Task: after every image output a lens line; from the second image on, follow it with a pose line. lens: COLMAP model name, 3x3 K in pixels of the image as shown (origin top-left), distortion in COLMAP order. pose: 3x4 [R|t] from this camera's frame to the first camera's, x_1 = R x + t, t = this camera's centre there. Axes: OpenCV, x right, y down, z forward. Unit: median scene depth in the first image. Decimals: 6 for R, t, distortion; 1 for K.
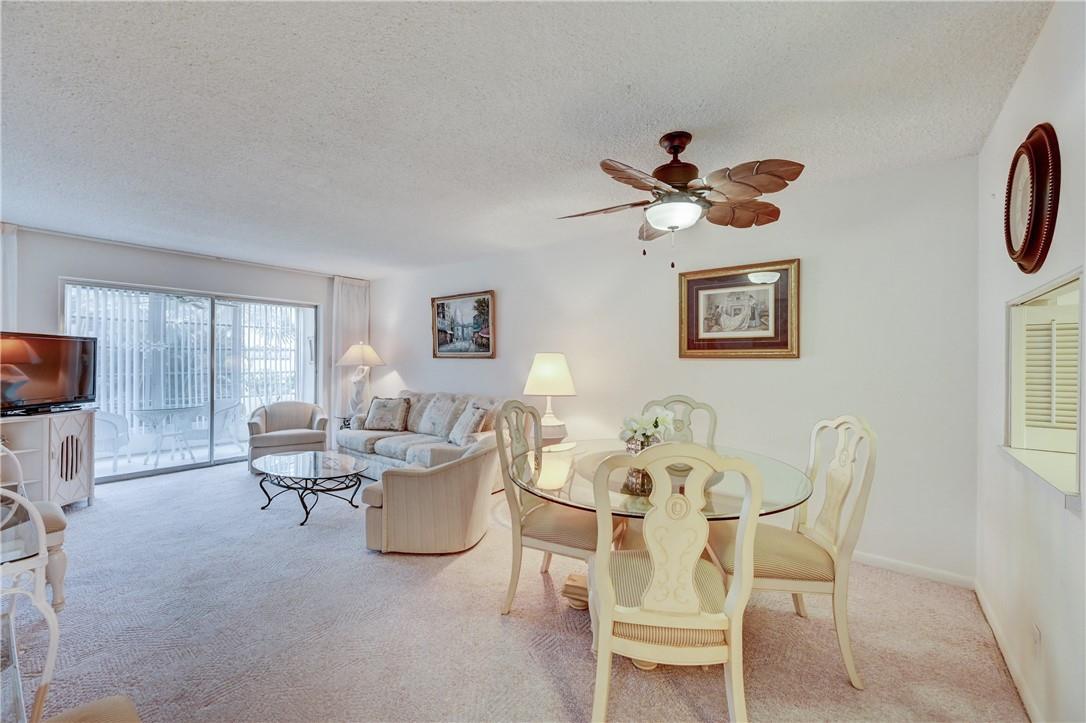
lens RADIAL K [[426.2, 0, 543.0], [0, 426.2, 361.5], [0, 0, 1]] dist [-0.000698, -0.000495]
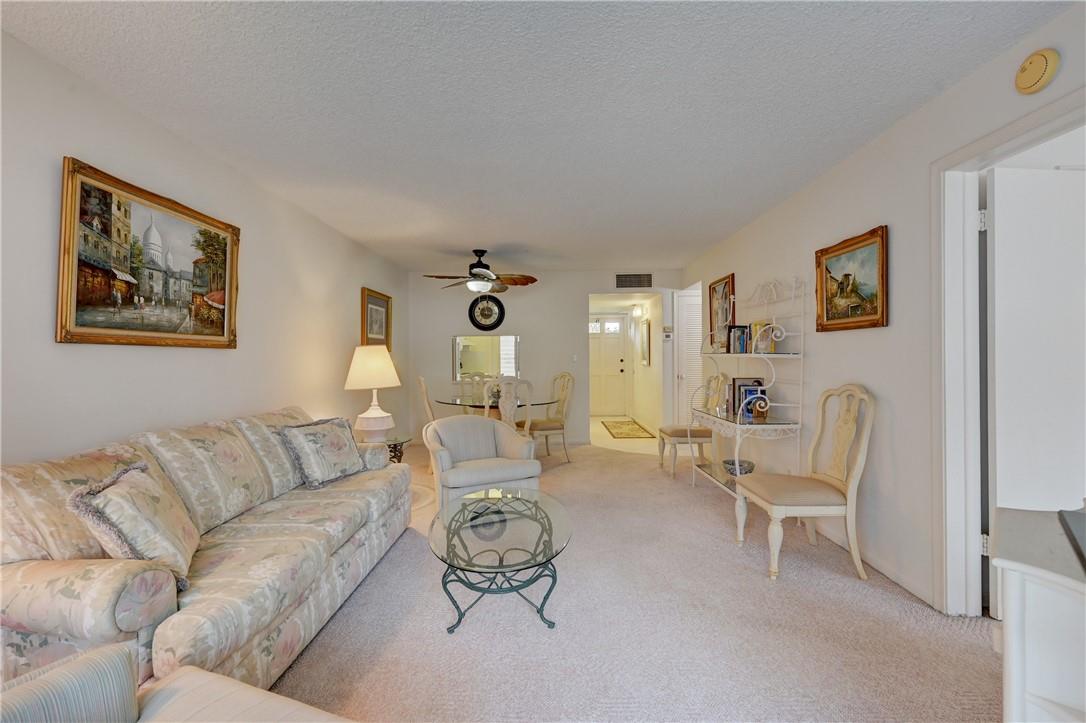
lens RADIAL K [[477.7, 0, 544.3], [0, 477.7, 357.0], [0, 0, 1]] dist [-0.000657, 0.000388]
pose [[-0.603134, -0.000476, 0.797640, -0.827301], [0.005156, 0.999977, 0.004495, 0.003235], [-0.797624, 0.006823, -0.603117, 1.002695]]
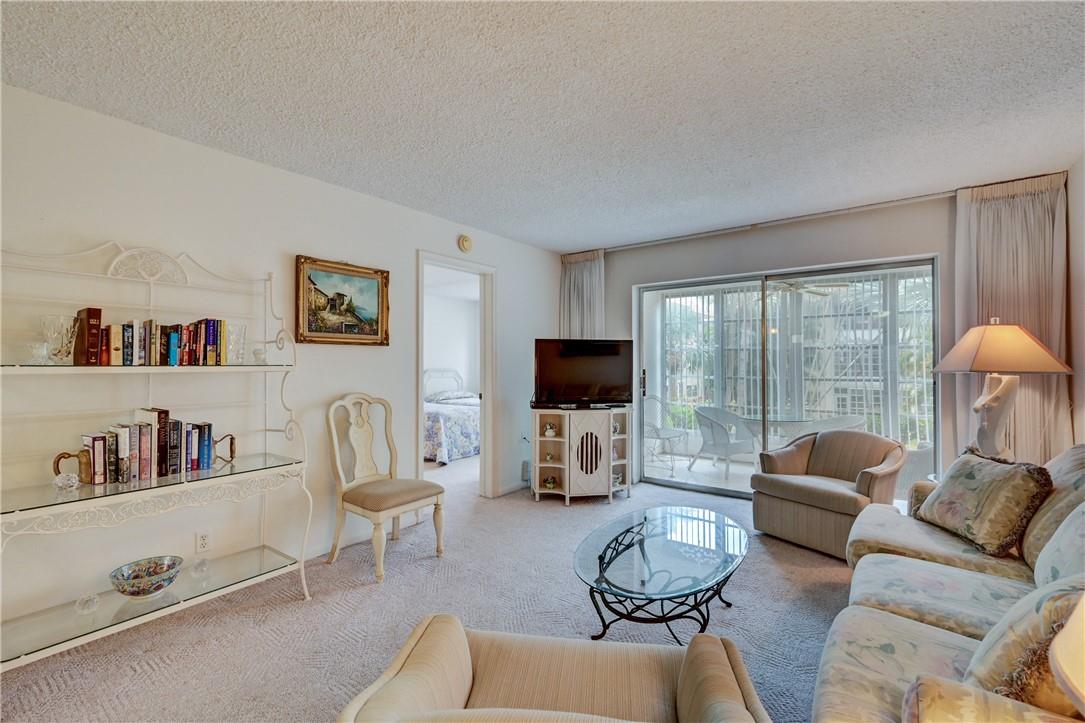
lens RADIAL K [[477.3, 0, 543.8], [0, 477.3, 357.0], [0, 0, 1]] dist [-0.000657, 0.000388]
pose [[0.021499, -0.016012, -0.999641, 0.066954], [0.001270, 0.999871, -0.015989, 0.001559], [0.999768, -0.000926, 0.021516, 0.606725]]
